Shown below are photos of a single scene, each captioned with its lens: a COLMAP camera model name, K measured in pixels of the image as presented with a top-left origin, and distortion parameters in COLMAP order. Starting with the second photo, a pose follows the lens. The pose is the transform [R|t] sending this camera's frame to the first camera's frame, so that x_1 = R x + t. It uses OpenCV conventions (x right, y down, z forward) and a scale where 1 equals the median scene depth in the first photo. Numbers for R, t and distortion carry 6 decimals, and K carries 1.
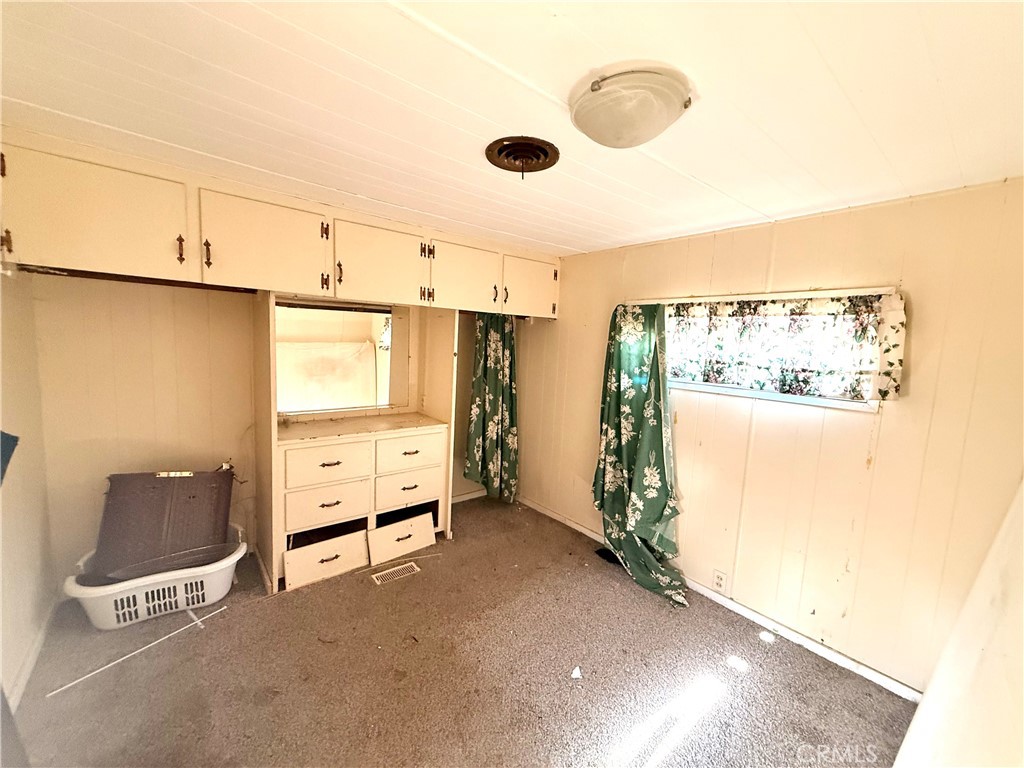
lens RADIAL K [[409.1, 0, 509.7], [0, 409.1, 382.1], [0, 0, 1]] dist [-0.002956, -0.000203]
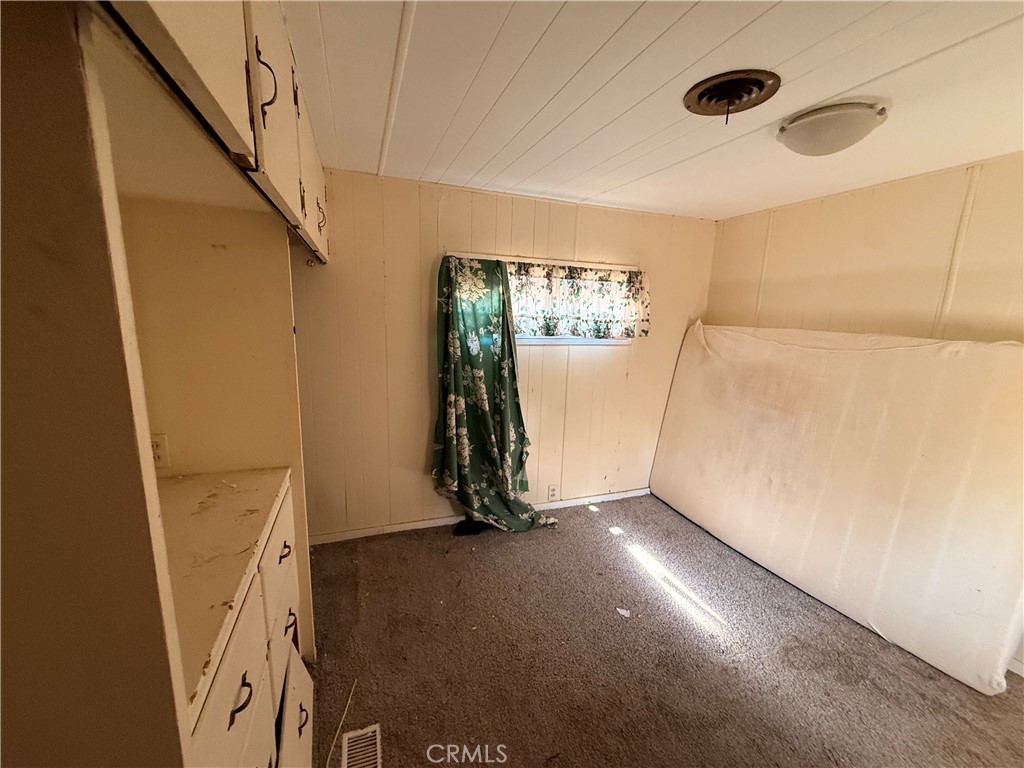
lens RADIAL K [[409.1, 0, 508.8], [0, 409.1, 383.6], [0, 0, 1]] dist [-0.002956, -0.000203]
pose [[0.326189, -0.205807, 0.922629, -0.644992], [0.075762, 0.978564, 0.191499, -0.097578], [-0.942264, 0.007435, 0.334789, 0.717990]]
